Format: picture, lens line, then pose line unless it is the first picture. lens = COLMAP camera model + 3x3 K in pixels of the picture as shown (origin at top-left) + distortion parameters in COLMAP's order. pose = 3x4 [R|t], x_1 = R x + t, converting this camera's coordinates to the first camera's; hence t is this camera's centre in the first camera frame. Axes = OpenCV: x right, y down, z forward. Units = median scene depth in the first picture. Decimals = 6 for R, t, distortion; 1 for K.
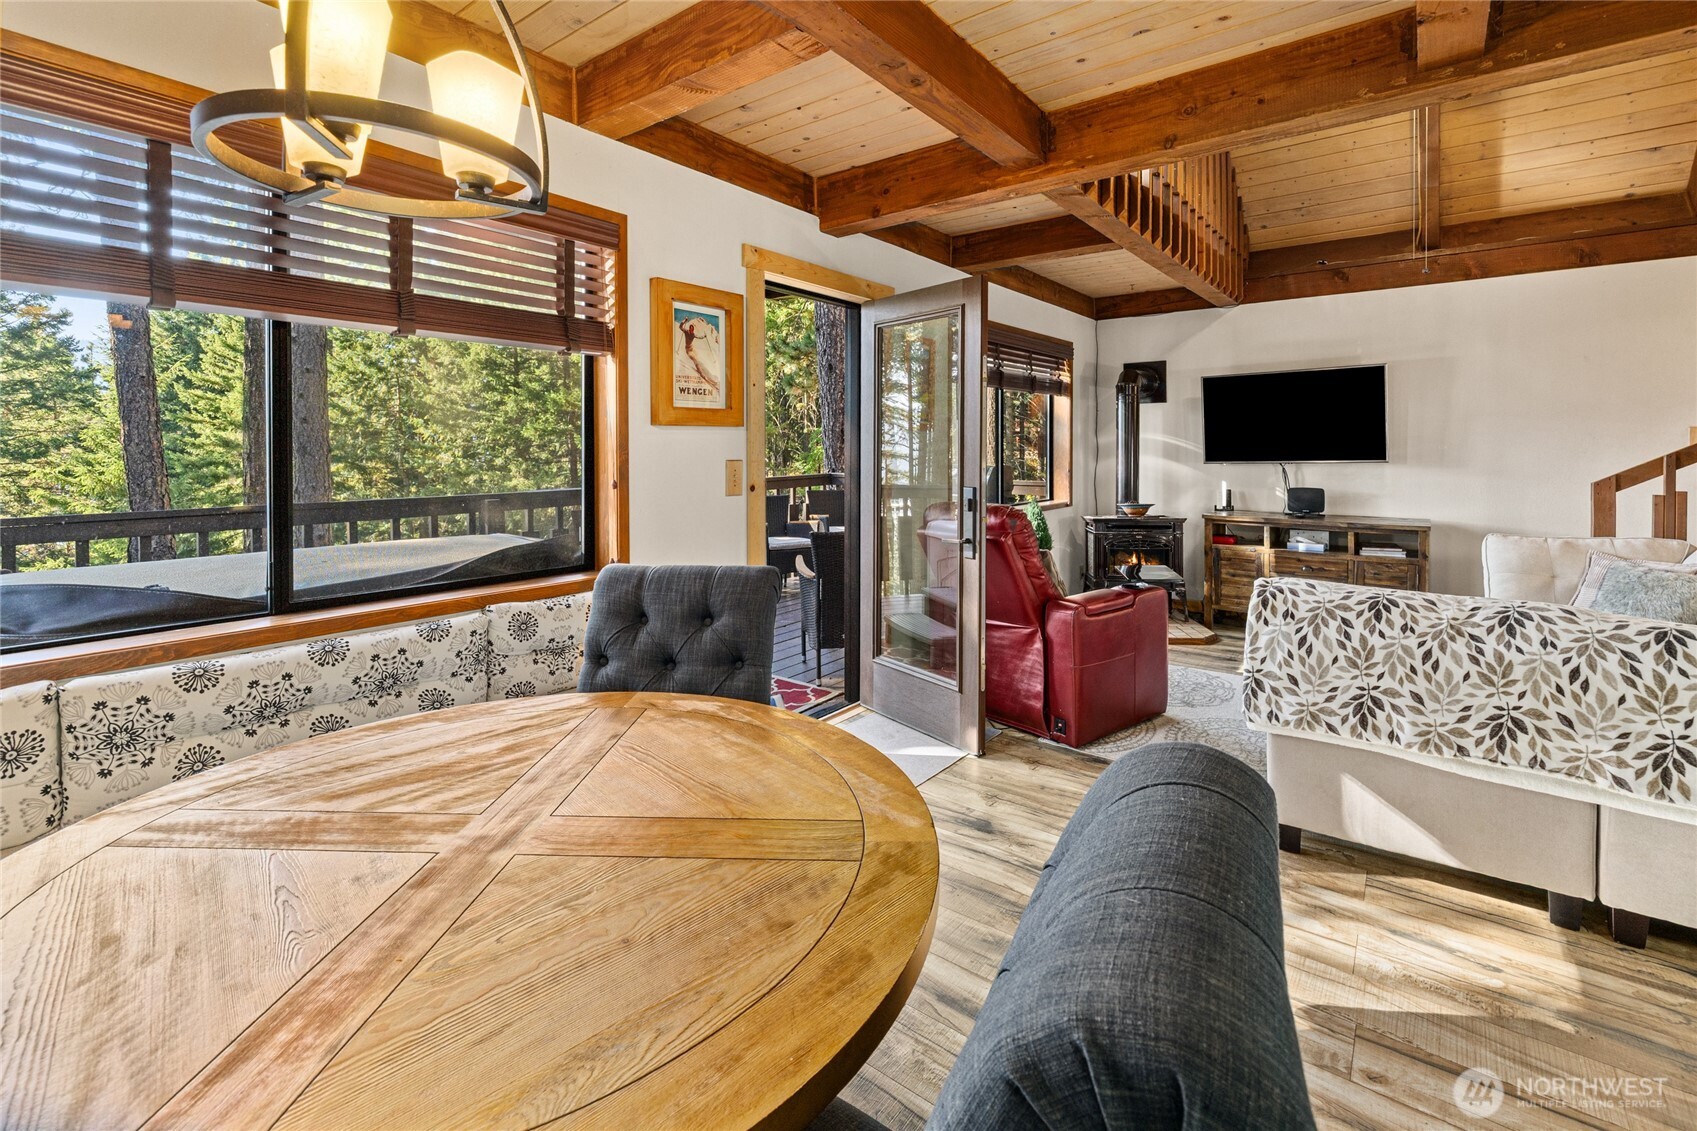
lens RADIAL K [[752.1, 0, 848.8], [0, 752.1, 551.4], [0, 0, 1]] dist [0.003075, 0.000771]
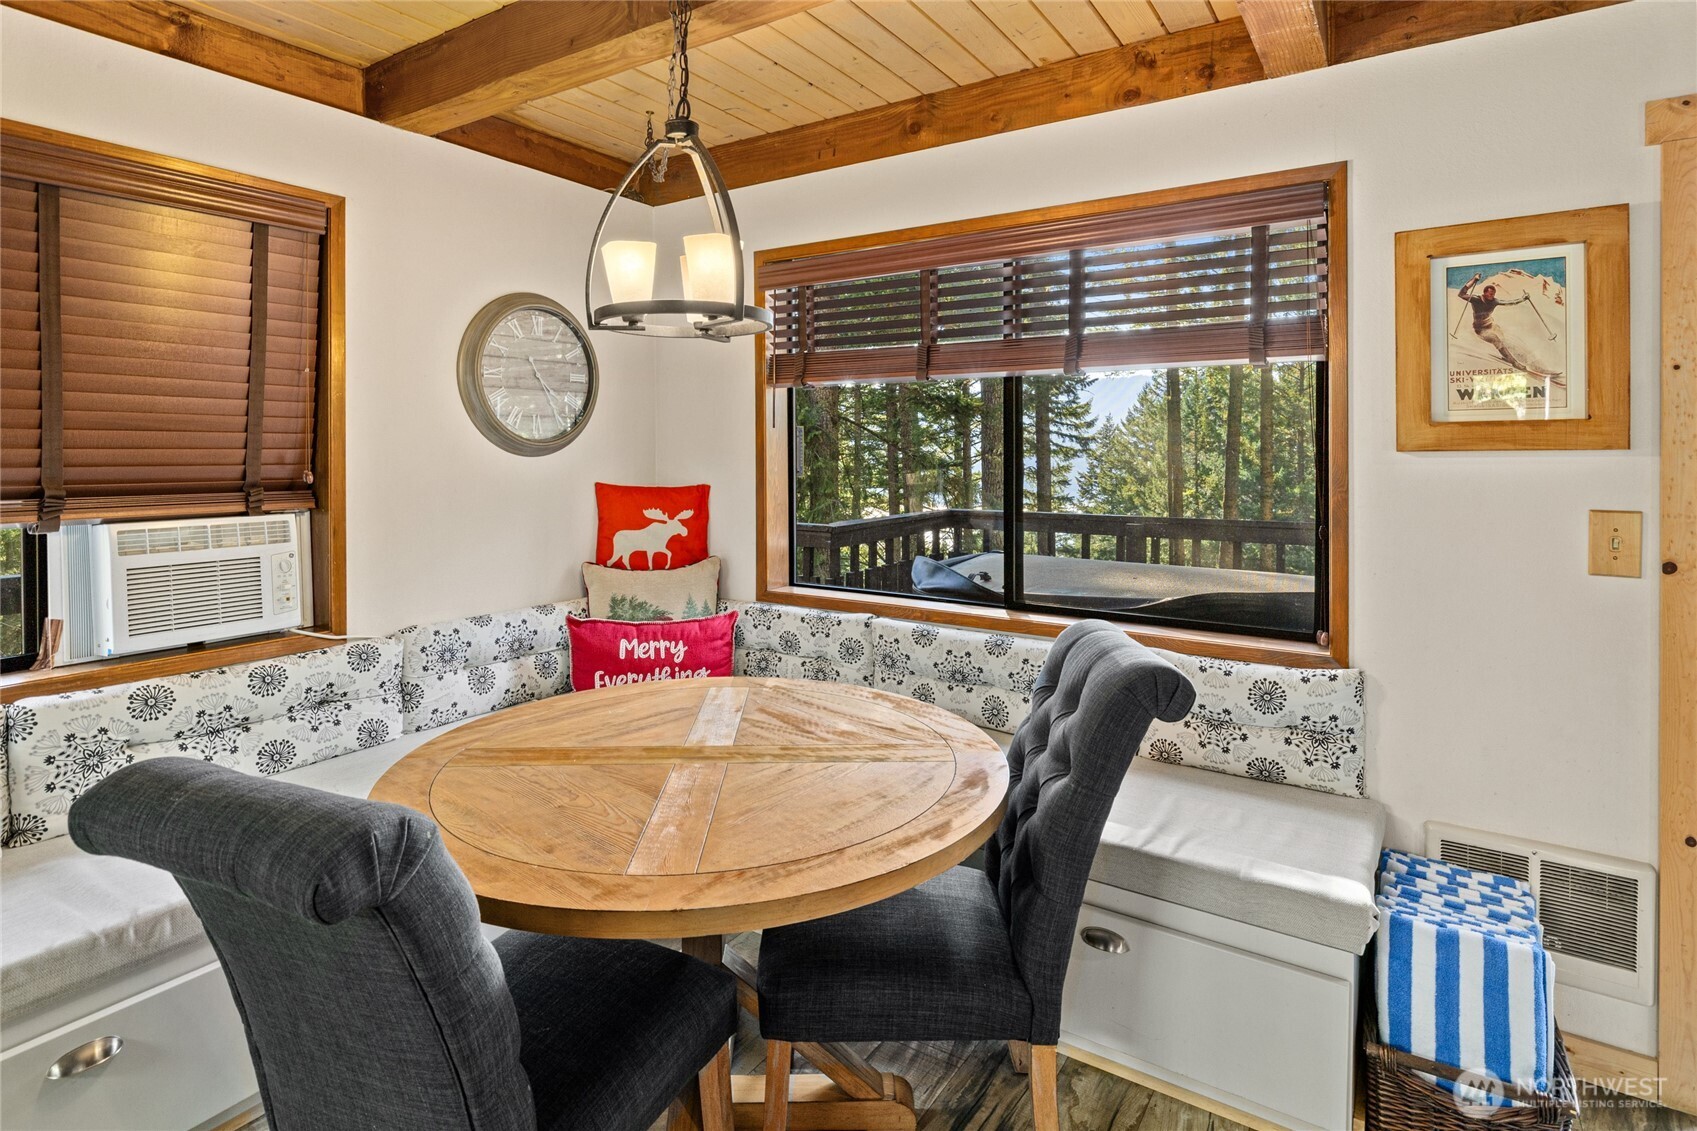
lens RADIAL K [[862.6, 0, 848.5], [0, 862.6, 565.5], [0, 0, 1]] dist [0.002515, 0.000412]
pose [[0.064147, 0.118050, -0.990934, 0.484510], [-0.144616, 0.983597, 0.107815, -0.079645], [0.987406, 0.136389, 0.080167, 0.467676]]
